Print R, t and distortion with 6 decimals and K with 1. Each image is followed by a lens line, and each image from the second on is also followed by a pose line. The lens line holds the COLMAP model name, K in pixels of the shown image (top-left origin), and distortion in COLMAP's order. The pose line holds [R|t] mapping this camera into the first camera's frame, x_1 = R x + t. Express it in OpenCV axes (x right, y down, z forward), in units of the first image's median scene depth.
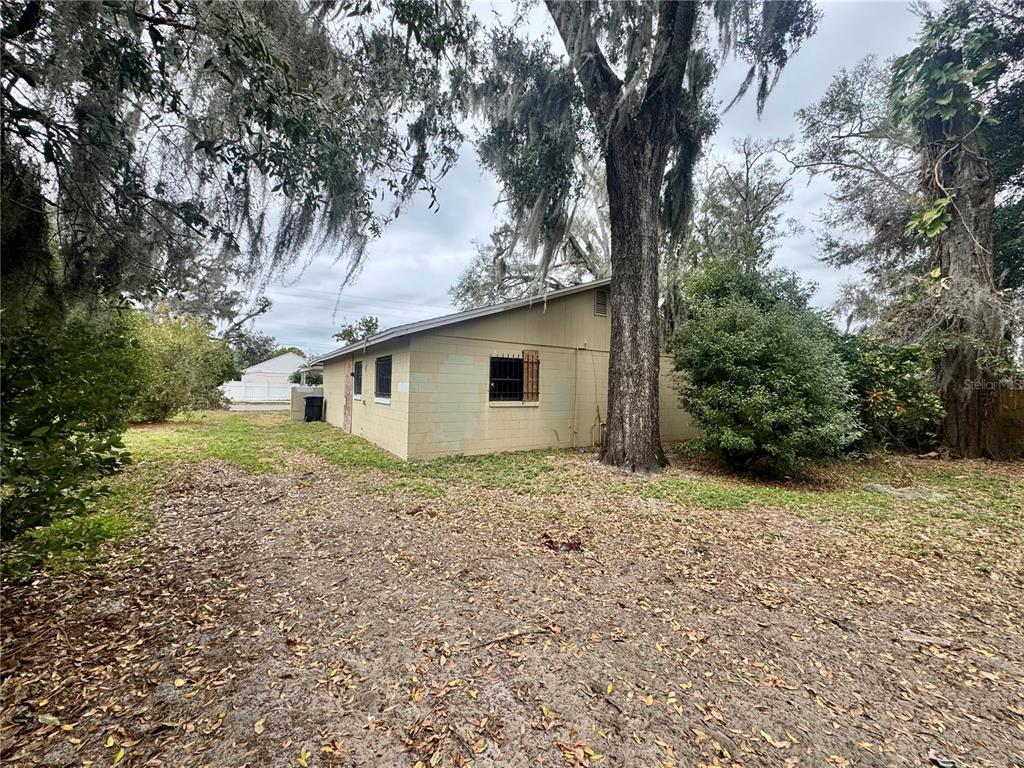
lens RADIAL K [[409.4, 0, 512.4], [0, 409.4, 383.4], [0, 0, 1]] dist [-0.002689, 0.000328]
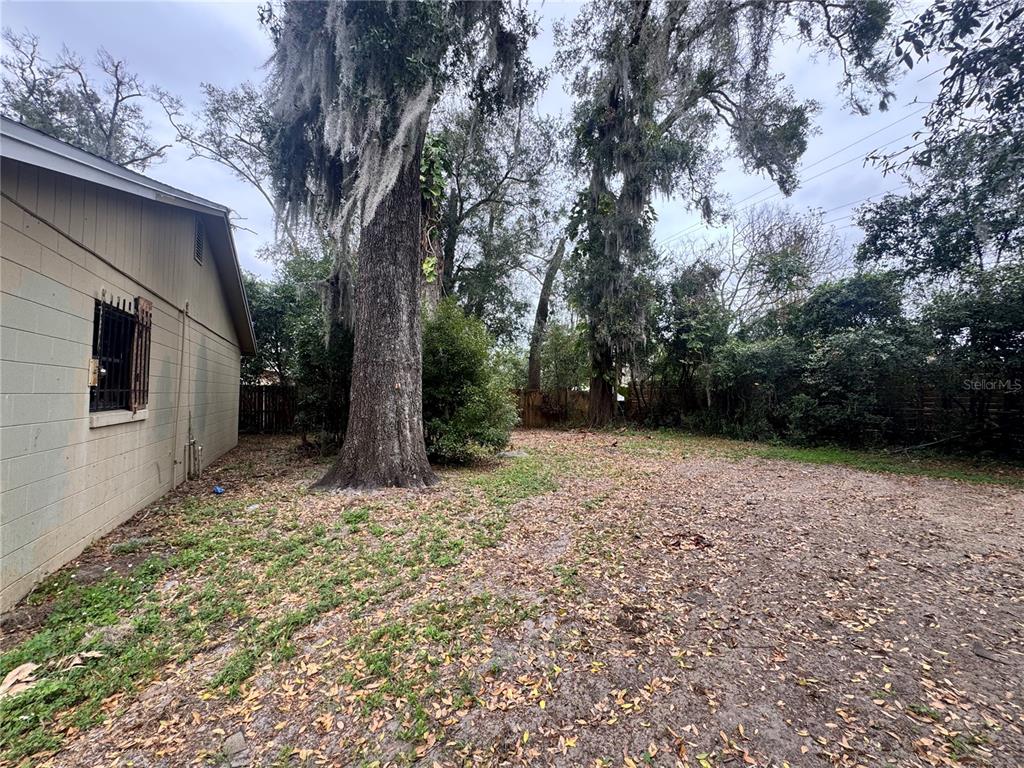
lens RADIAL K [[409.4, 0, 512.4], [0, 409.4, 383.4], [0, 0, 1]] dist [-0.002689, 0.000328]
pose [[0.106502, 0.014569, 0.994206, -0.462604], [-0.027787, 0.999546, -0.011671, 0.010696], [-0.993924, -0.026383, 0.106858, 0.659024]]
